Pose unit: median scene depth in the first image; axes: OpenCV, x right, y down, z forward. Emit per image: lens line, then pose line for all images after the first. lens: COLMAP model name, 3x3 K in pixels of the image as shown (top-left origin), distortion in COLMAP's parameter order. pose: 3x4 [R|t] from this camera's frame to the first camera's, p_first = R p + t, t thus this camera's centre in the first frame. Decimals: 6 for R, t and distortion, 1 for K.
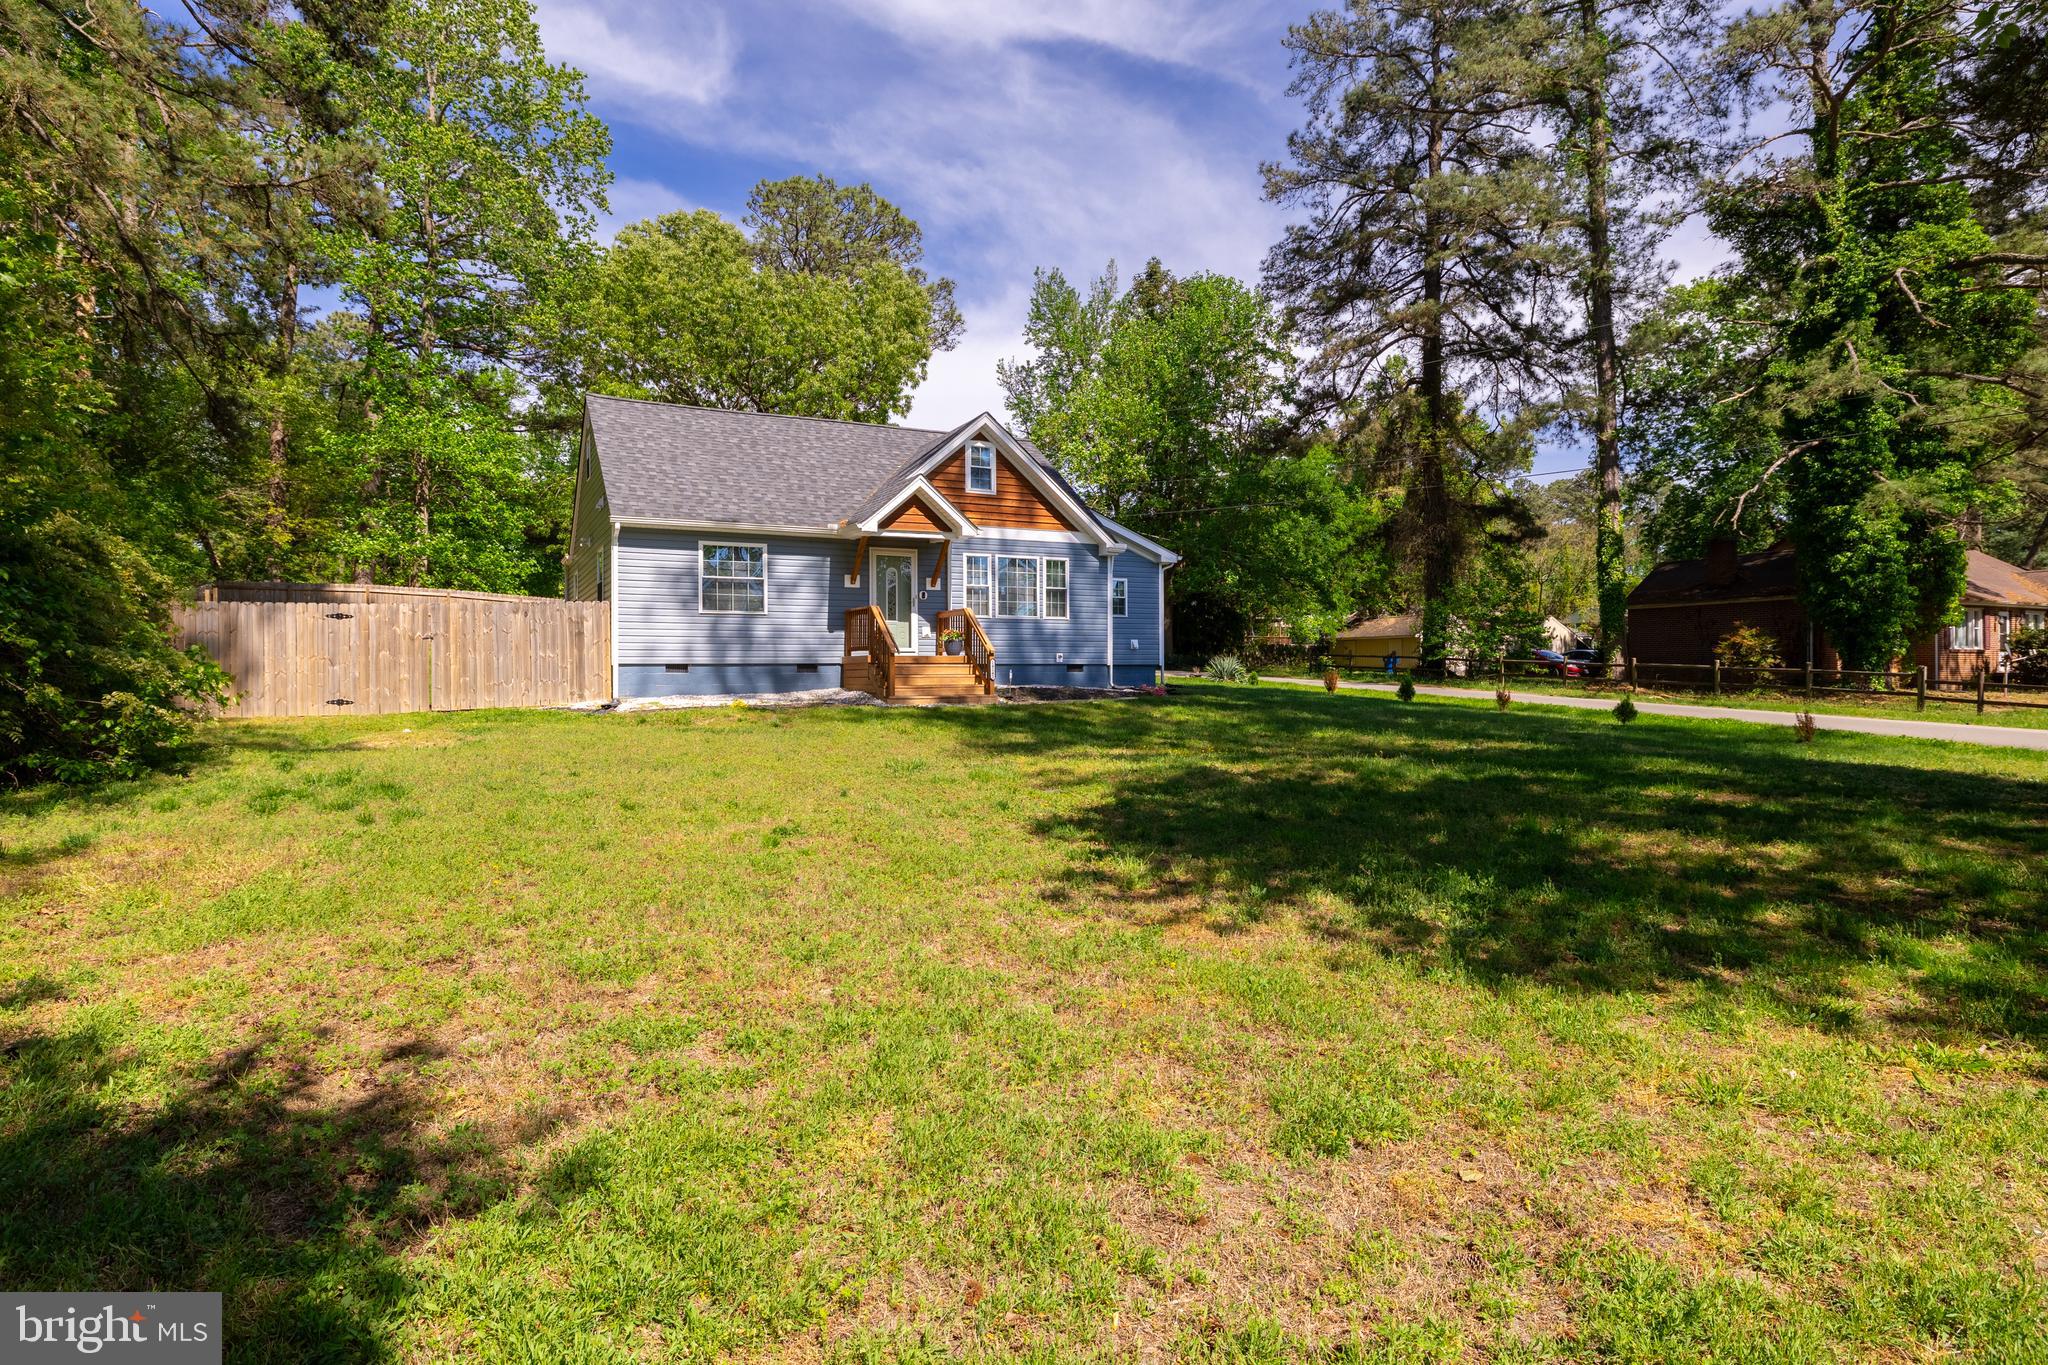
lens RADIAL K [[1101.0, 0, 1010.2], [0, 1101.0, 676.9], [0, 0, 1]] dist [0.002839, -0.000343]
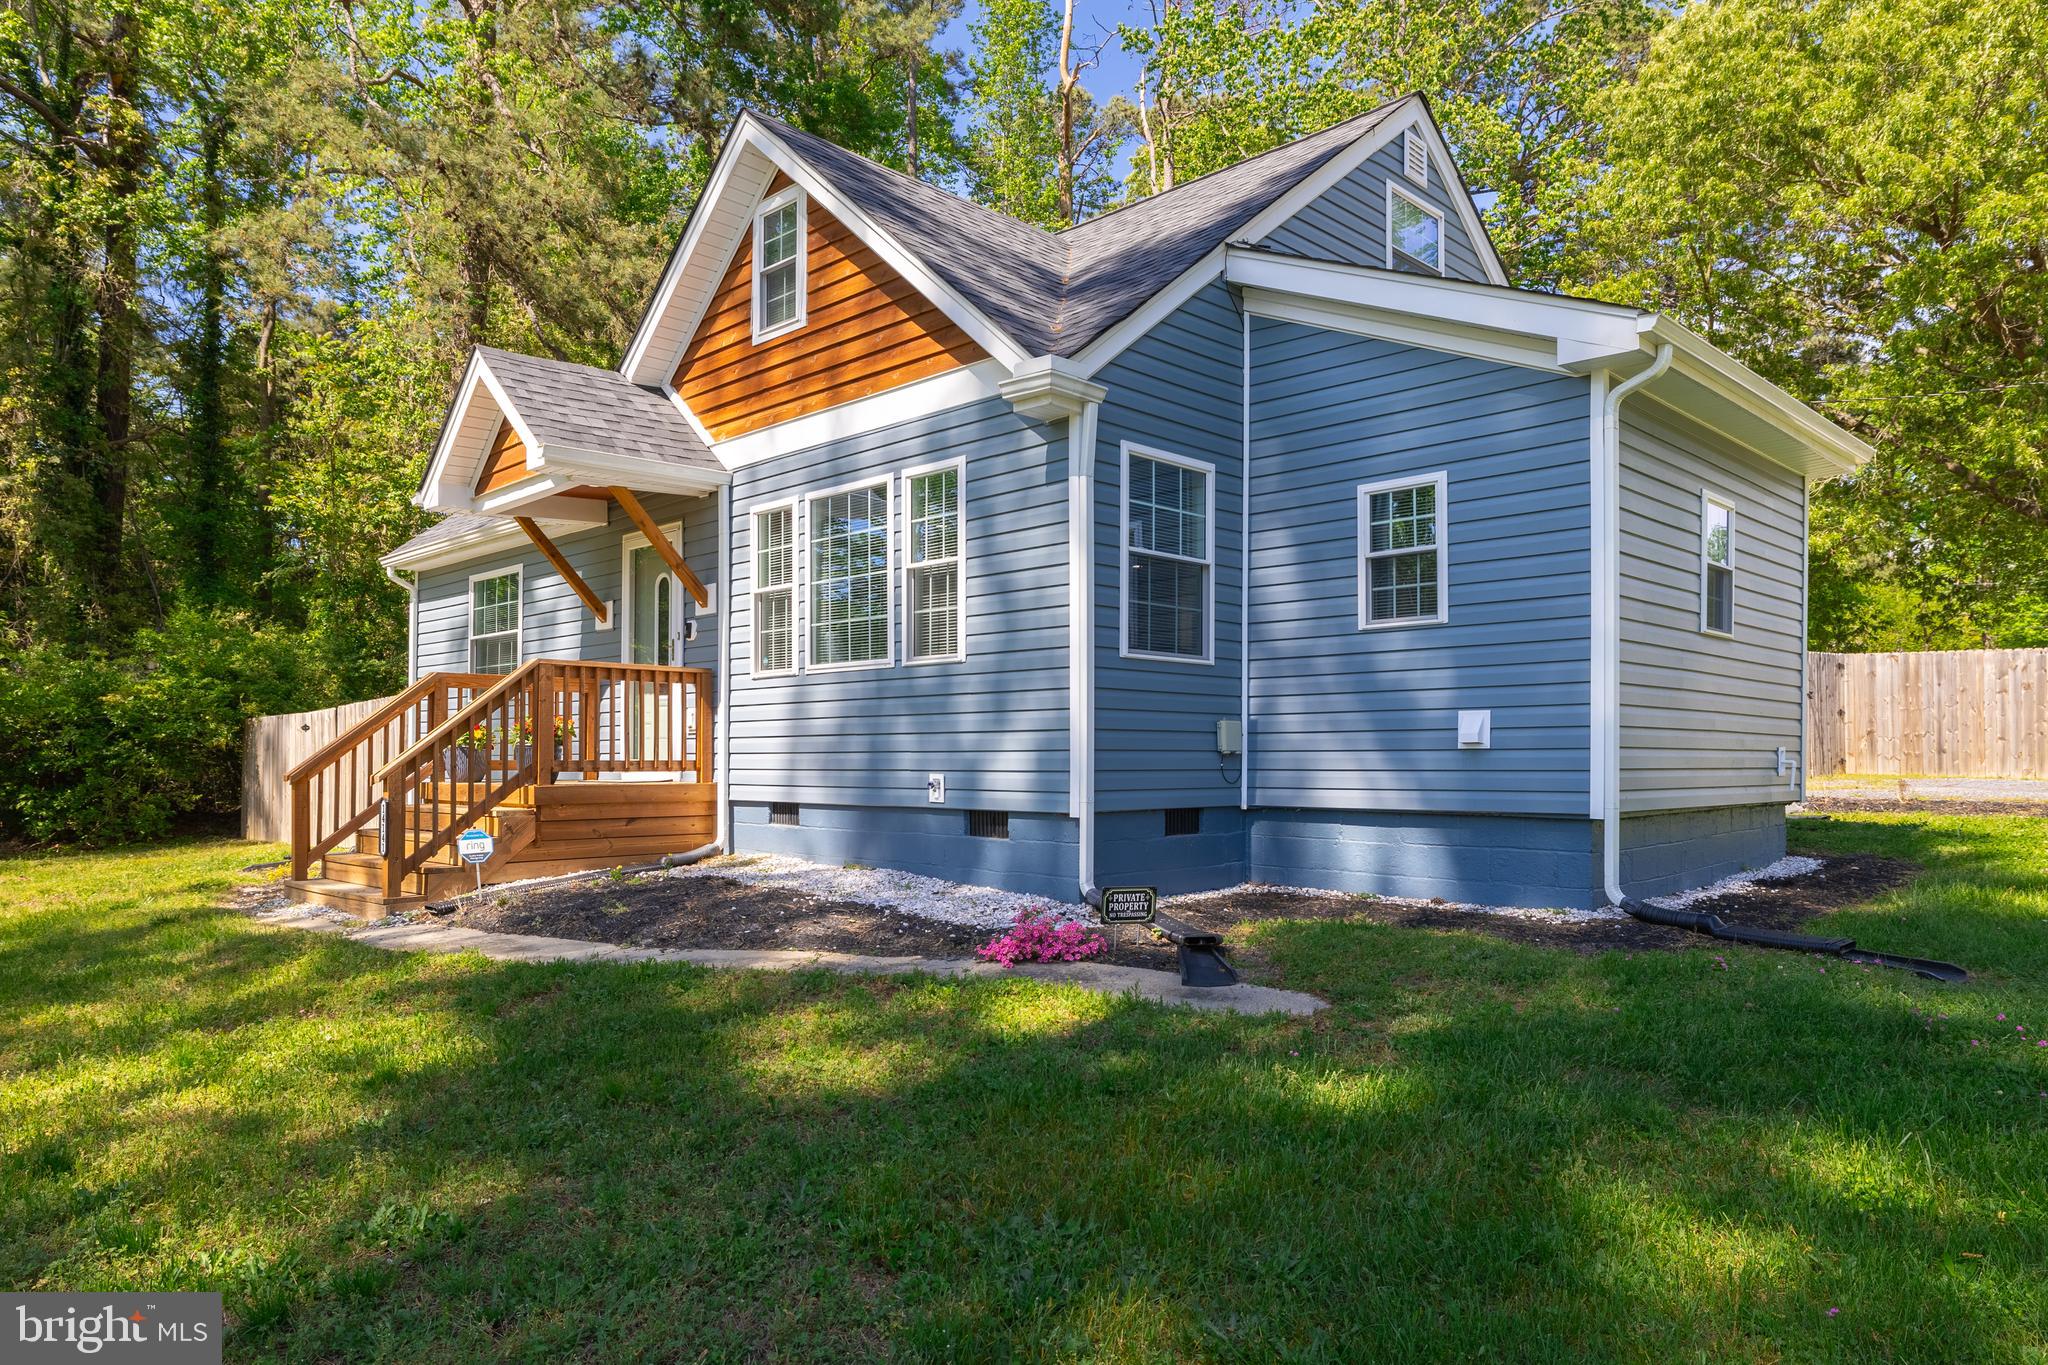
lens RADIAL K [[1316.3, 0, 1063.5], [0, 1316.3, 747.5], [0, 0, 1]] dist [0.012513, -0.000827]
pose [[0.340670, -0.006394, -0.940161, 0.442294], [-0.002344, 0.999968, -0.007650, -0.028551], [0.940180, 0.004810, 0.340644, 1.000607]]
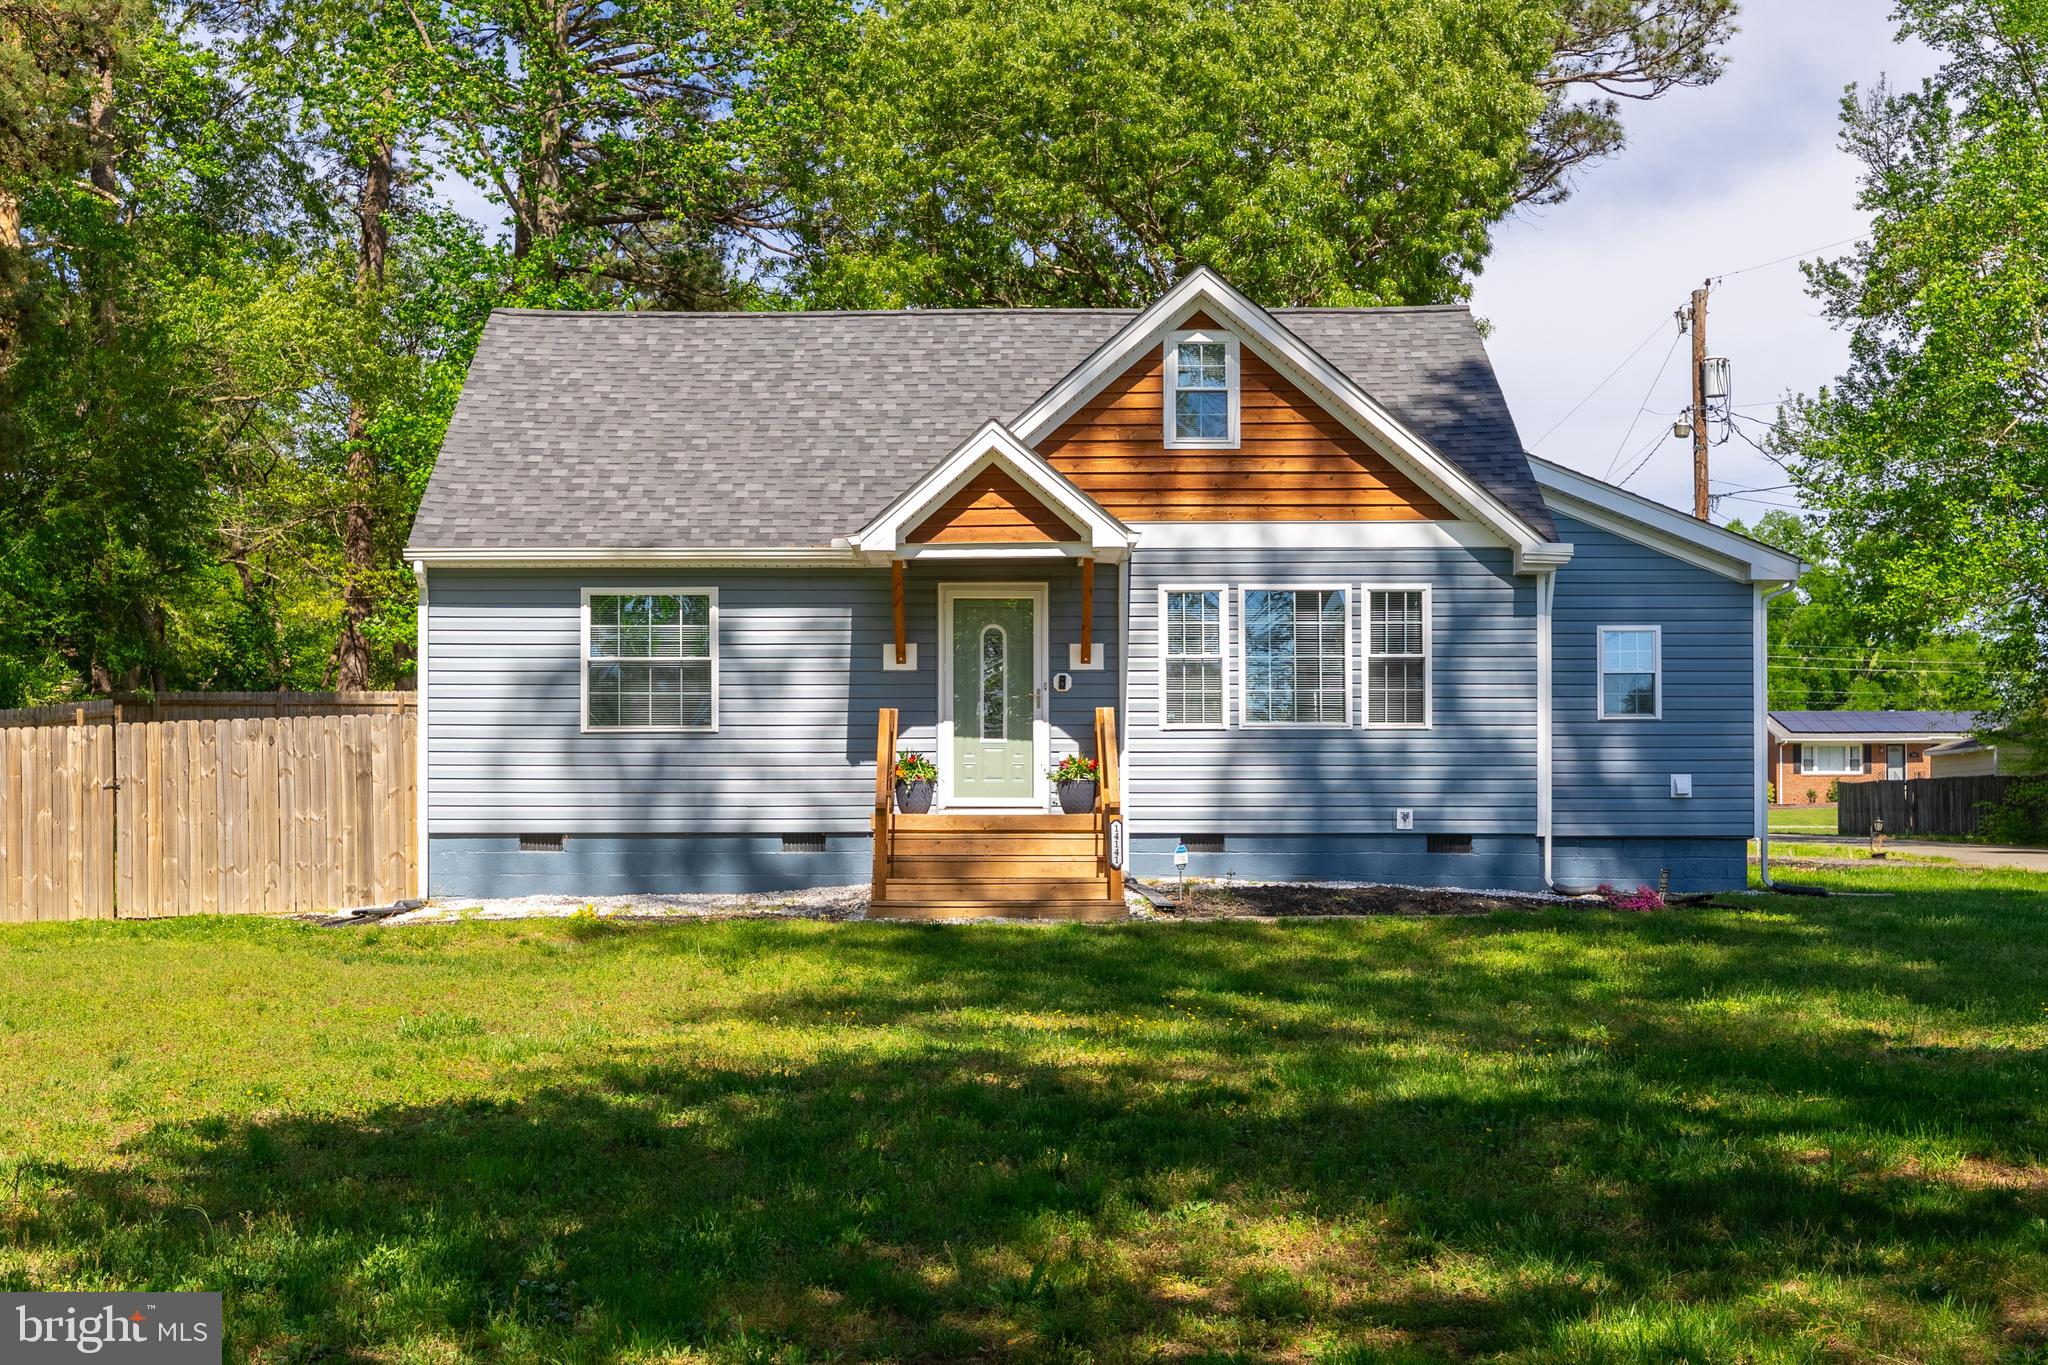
lens RADIAL K [[2597.7, 0, 979.3], [0, 2597.7, 862.7], [0, 0, 1]] dist [-0.003240, 0.000000]
pose [[0.883241, 0.002475, -0.468912, 0.408512], [-0.005722, 0.999968, -0.005502, 0.006675], [0.468884, 0.007543, 0.883228, 0.039458]]
